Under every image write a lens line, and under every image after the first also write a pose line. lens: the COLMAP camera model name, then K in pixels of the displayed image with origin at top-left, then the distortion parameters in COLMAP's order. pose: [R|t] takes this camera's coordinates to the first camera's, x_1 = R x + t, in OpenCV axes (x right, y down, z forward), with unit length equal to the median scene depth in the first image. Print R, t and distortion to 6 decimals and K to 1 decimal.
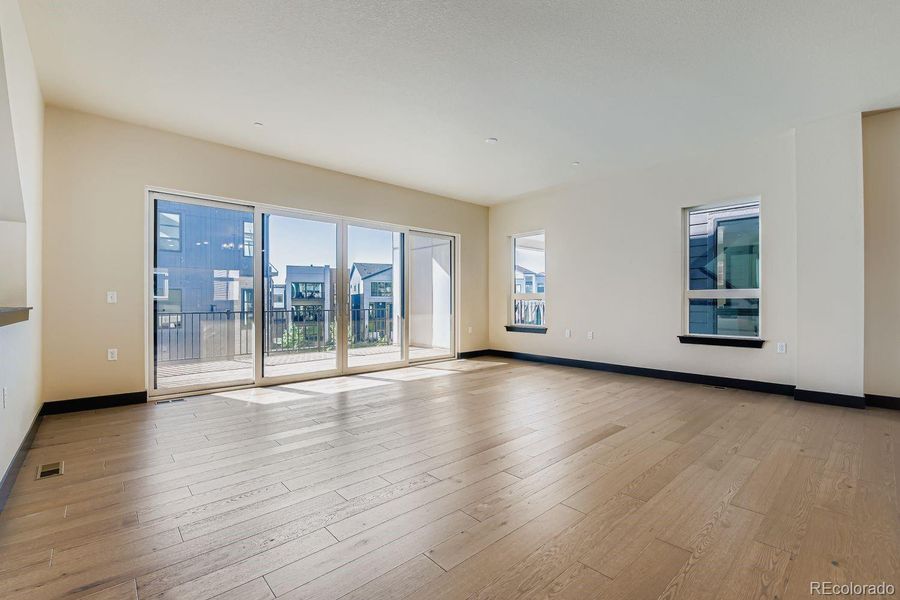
lens RADIAL K [[391.1, 0, 453.9], [0, 391.1, 301.9], [0, 0, 1]] dist [-0.007234, -0.003651]
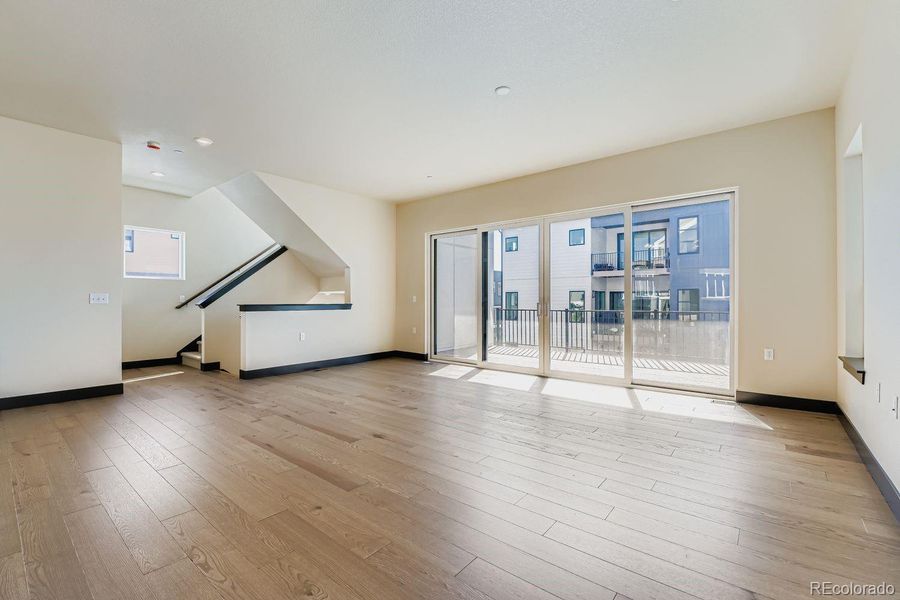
lens RADIAL K [[391.1, 0, 456.6], [0, 391.1, 301.3], [0, 0, 1]] dist [-0.007234, -0.003651]
pose [[0.151999, 0.002795, -0.988377, 0.585644], [-0.001298, 0.999996, 0.002628, -0.003790], [0.988380, 0.000884, 0.152002, 0.558586]]
